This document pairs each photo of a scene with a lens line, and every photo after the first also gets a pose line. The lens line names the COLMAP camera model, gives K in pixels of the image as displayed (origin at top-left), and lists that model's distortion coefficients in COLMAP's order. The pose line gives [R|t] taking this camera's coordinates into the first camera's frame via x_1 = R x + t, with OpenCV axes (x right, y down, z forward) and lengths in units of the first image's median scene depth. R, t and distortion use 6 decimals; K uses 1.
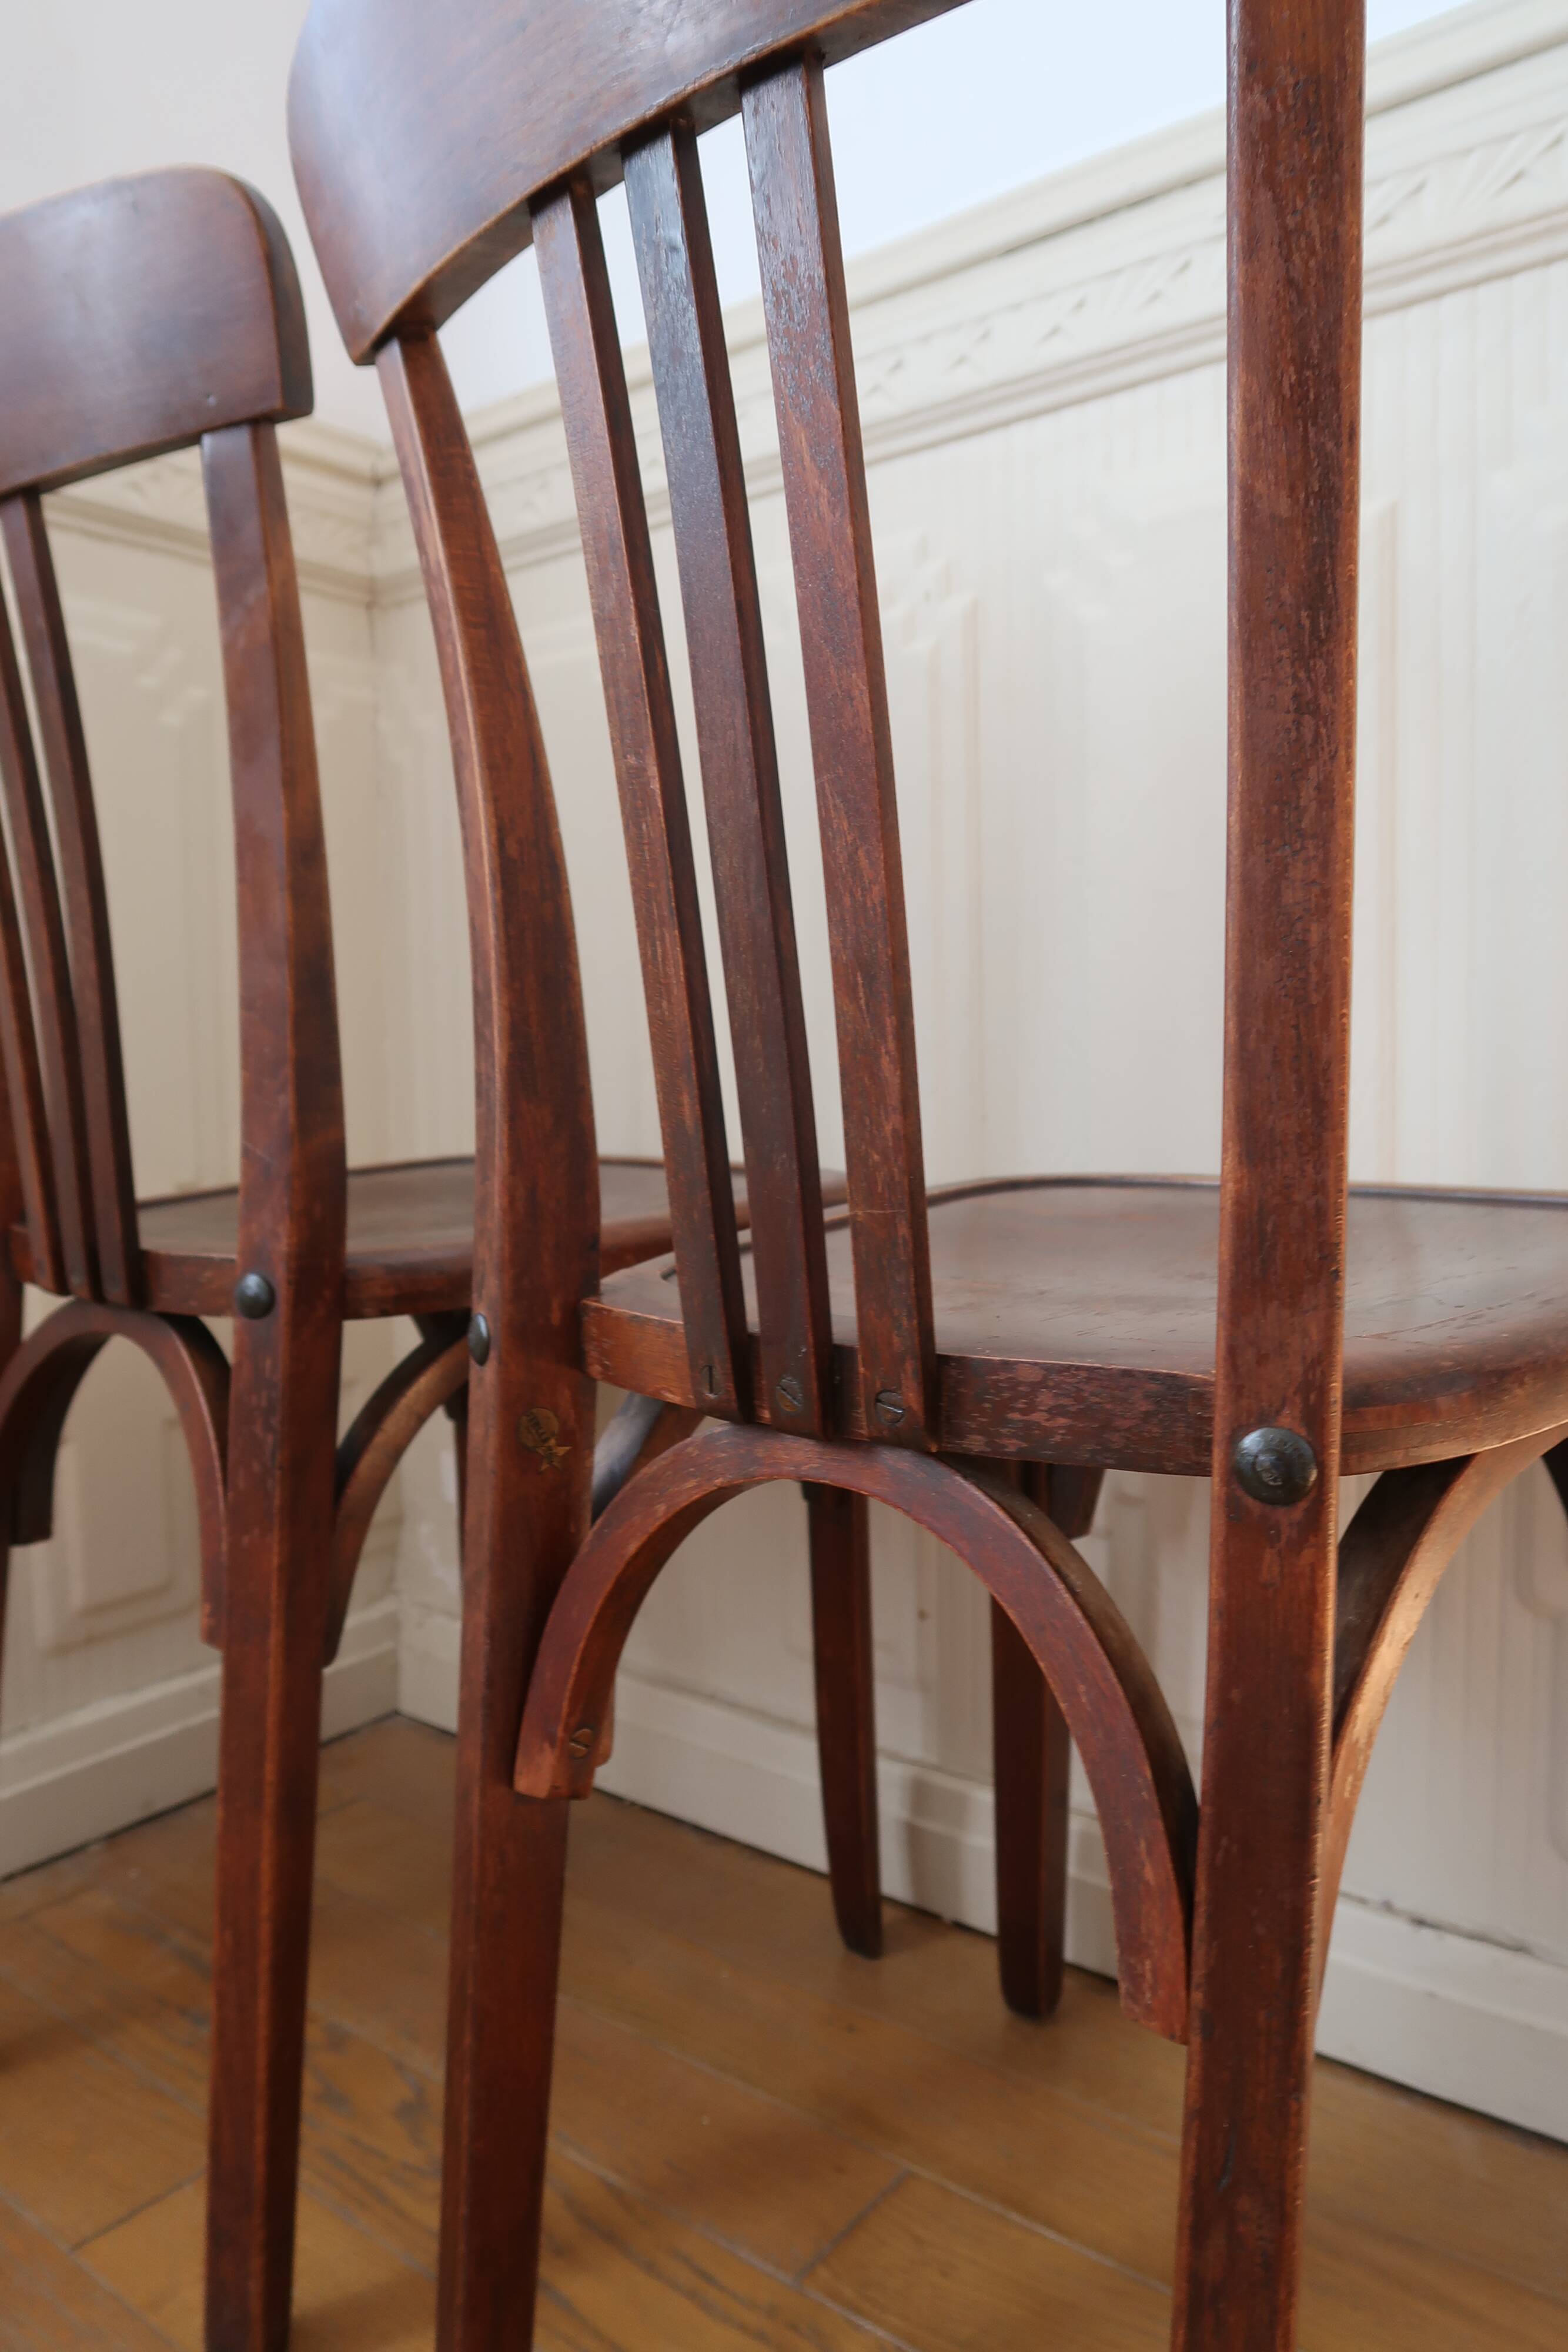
lens RADIAL K [[1606.6, 0, 794.8], [0, 1606.6, 1200.5], [0, 0, 1]] dist [-0.023019, 0.002996]
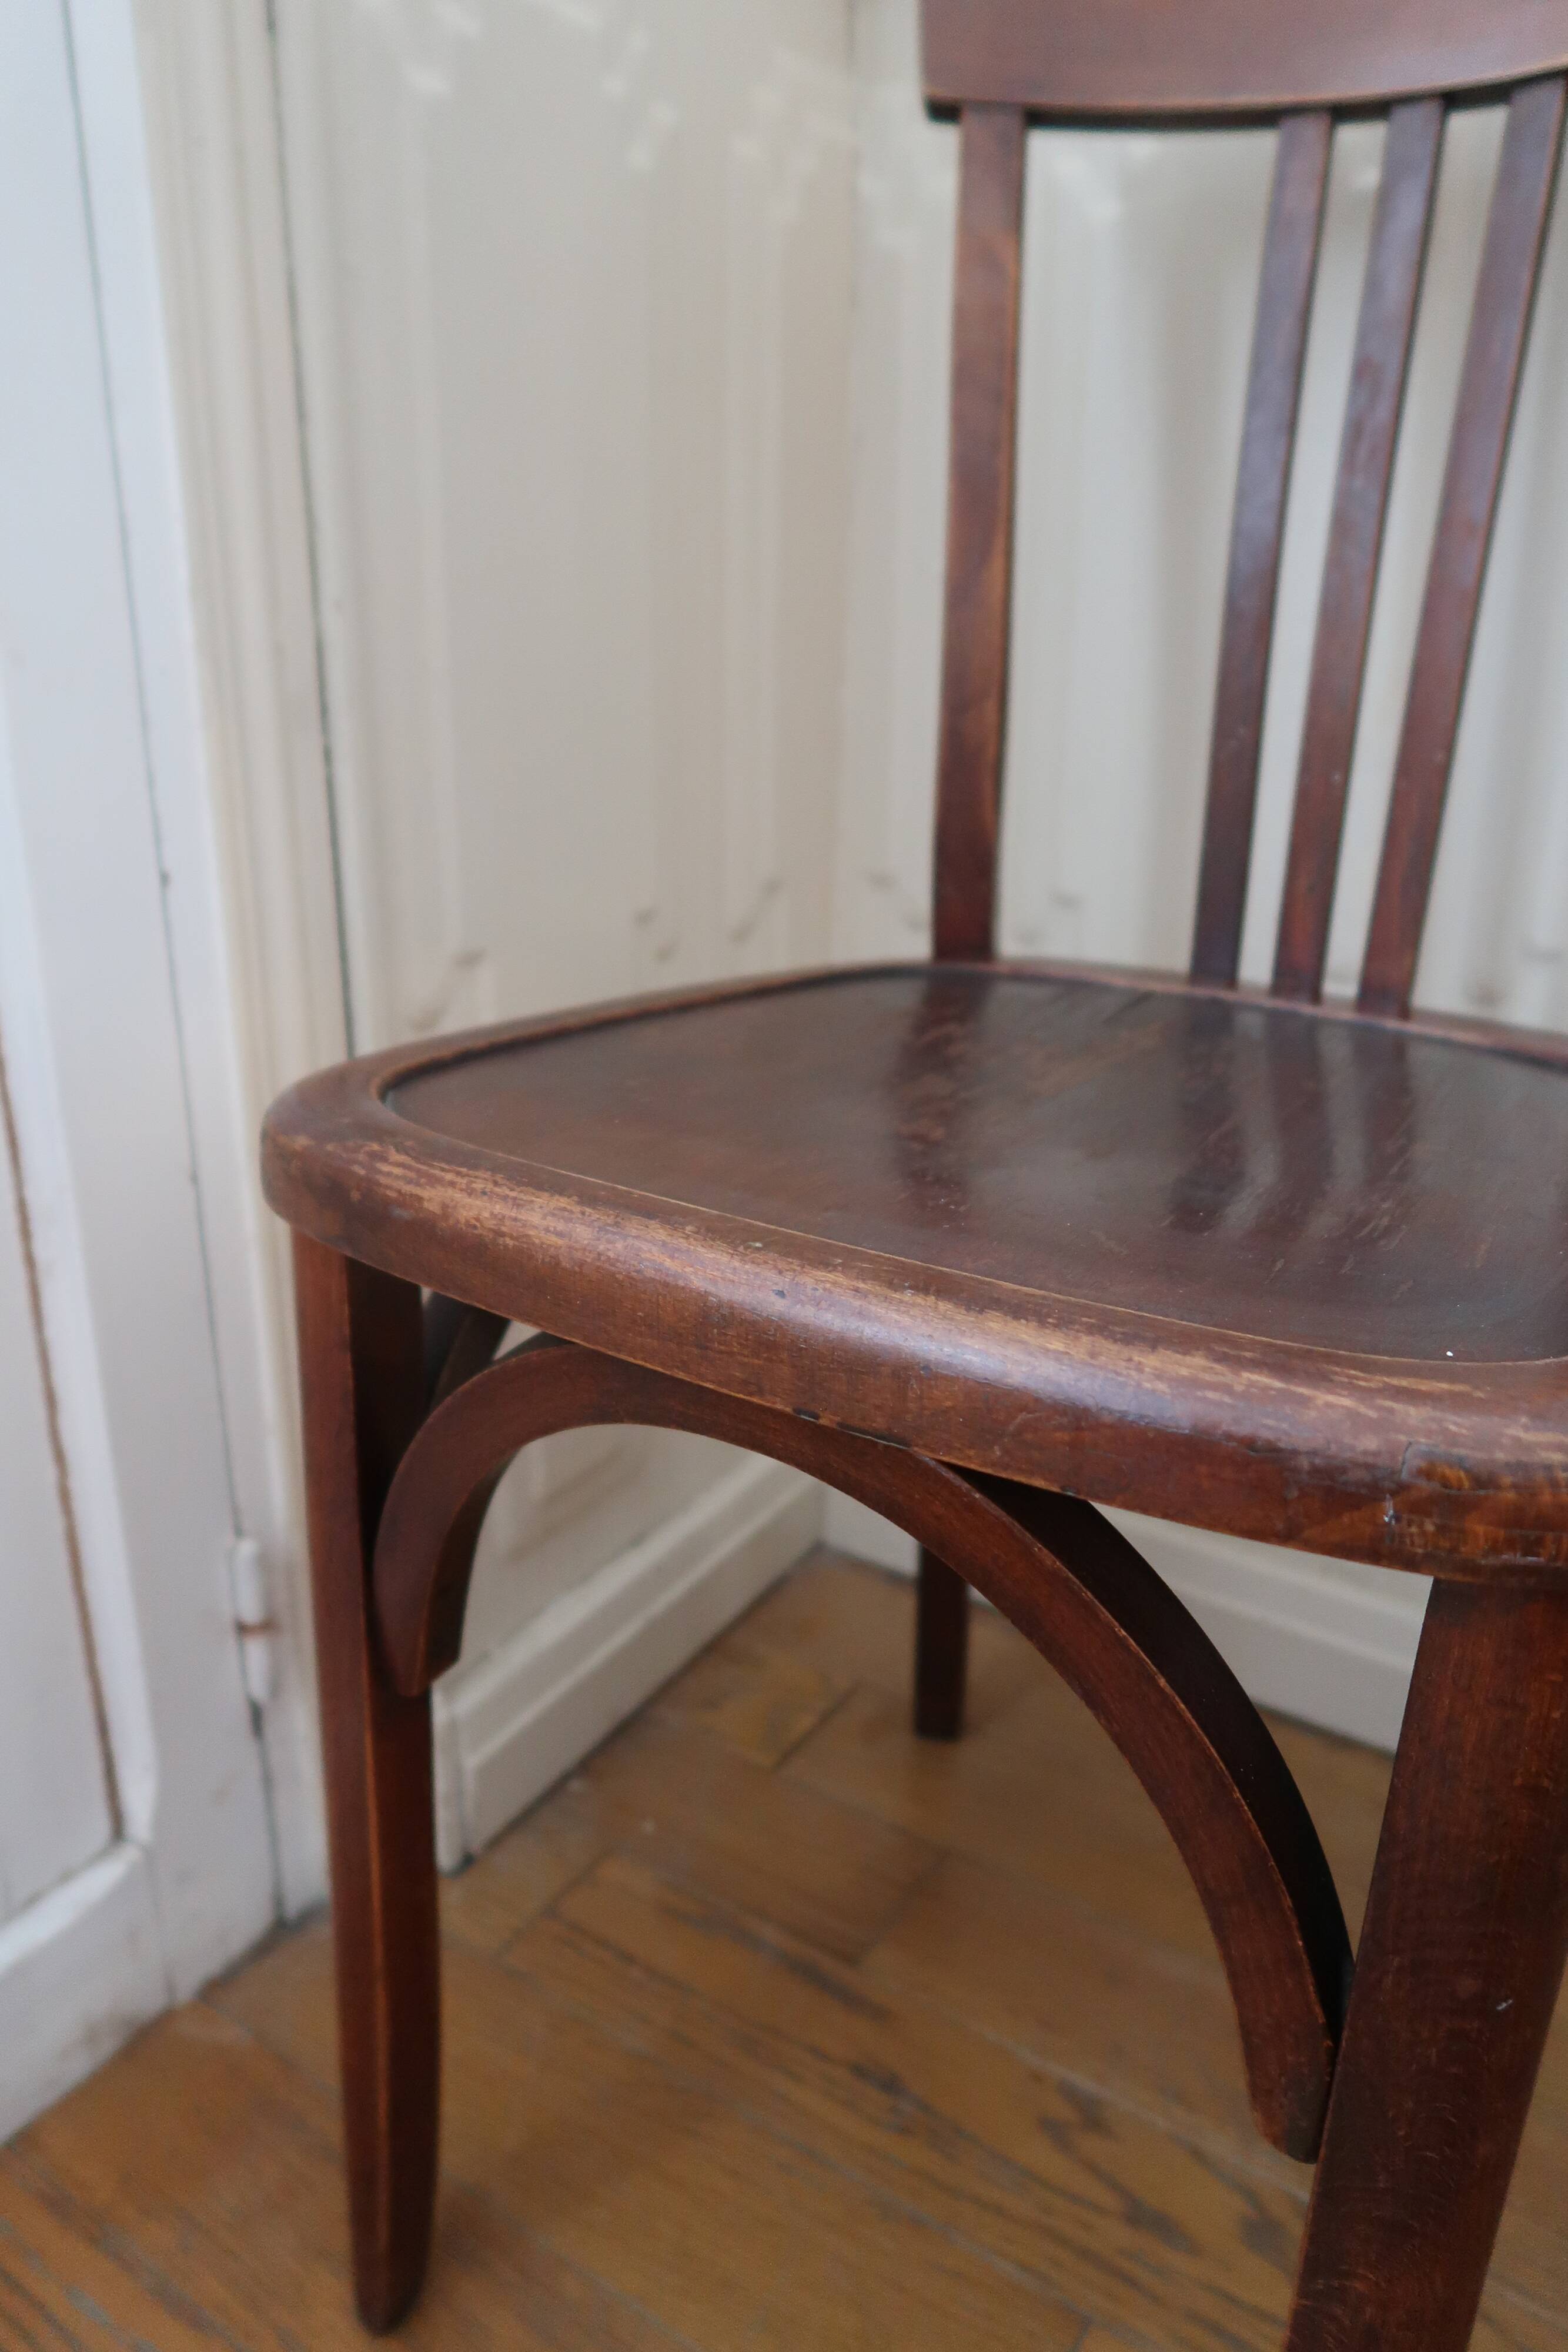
lens RADIAL K [[1606.6, 0, 788.7], [0, 1606.6, 1185.7], [0, 0, 1]] dist [-0.023019, 0.002996]
pose [[0.996733, -0.004231, 0.080653, -0.528741], [-0.016597, 0.966585, 0.255808, -0.105319], [-0.079040, -0.256311, 0.963357, 0.417246]]
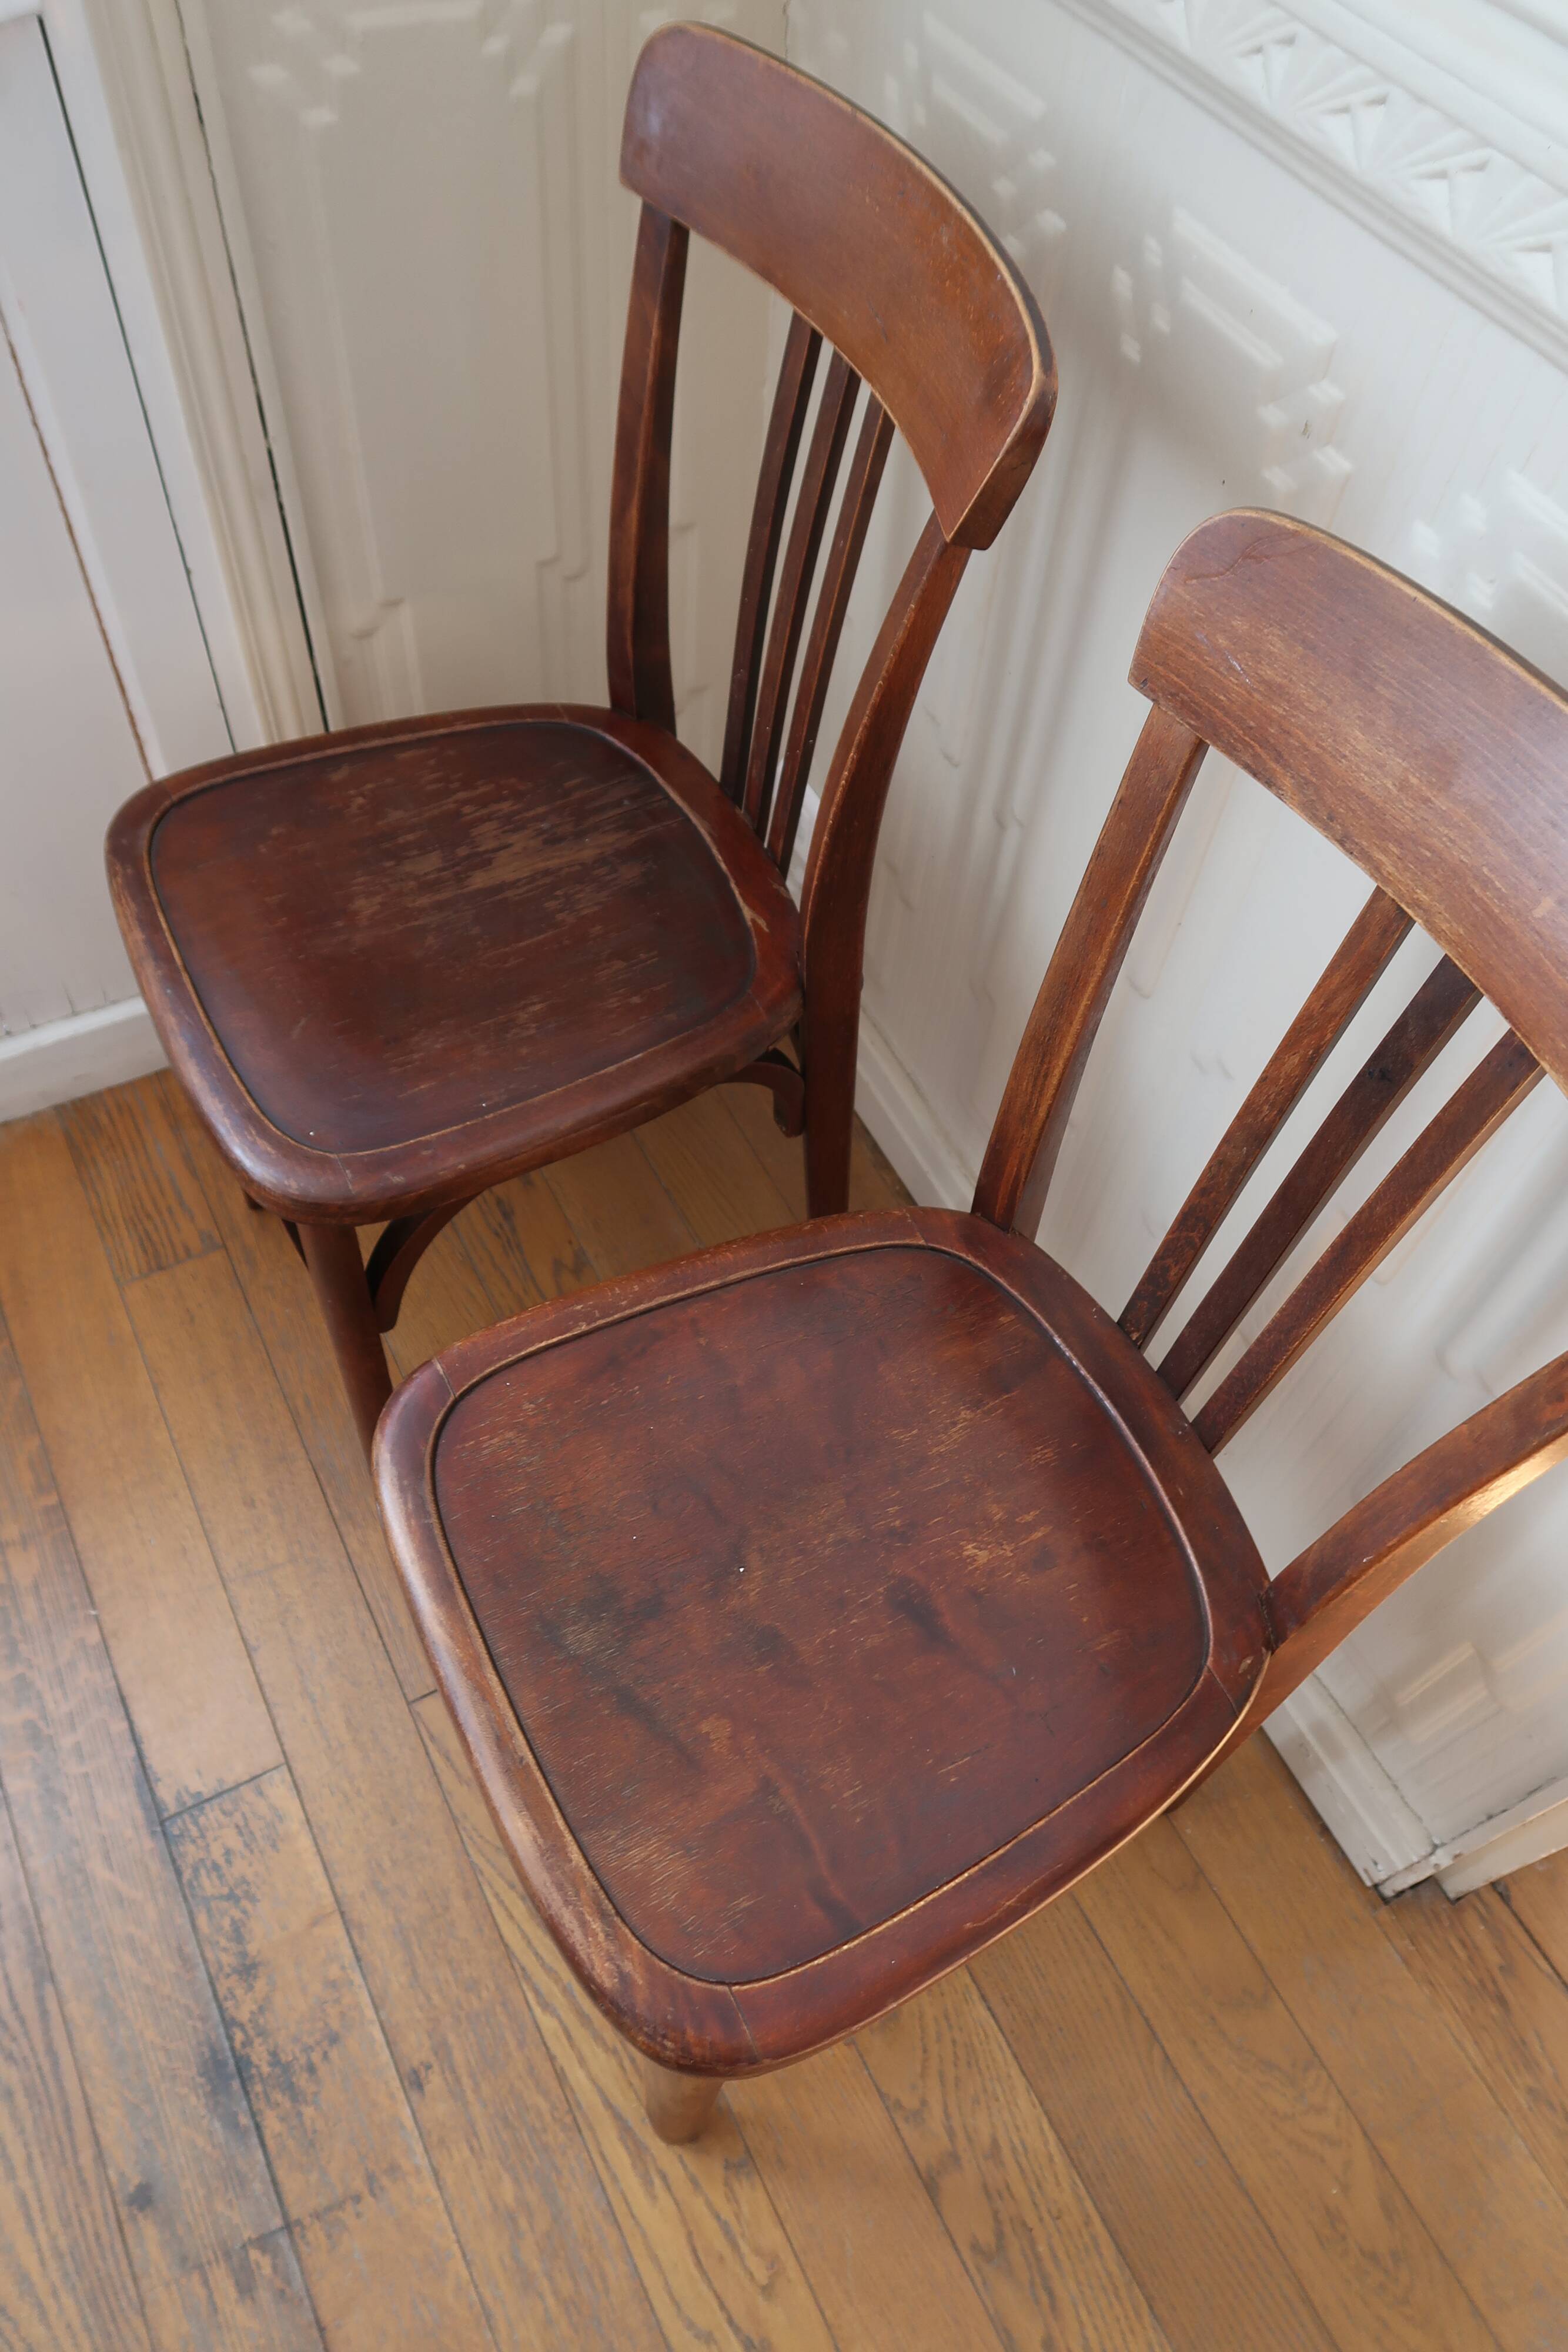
lens RADIAL K [[1606.6, 0, 789.9], [0, 1606.6, 1181.8], [0, 0, 1]] dist [-0.023019, 0.002996]
pose [[0.910595, 0.379258, -0.164255, 0.140336], [-0.117461, 0.618515, 0.776944, -0.848225], [0.396257, -0.688188, 0.607764, 0.185060]]
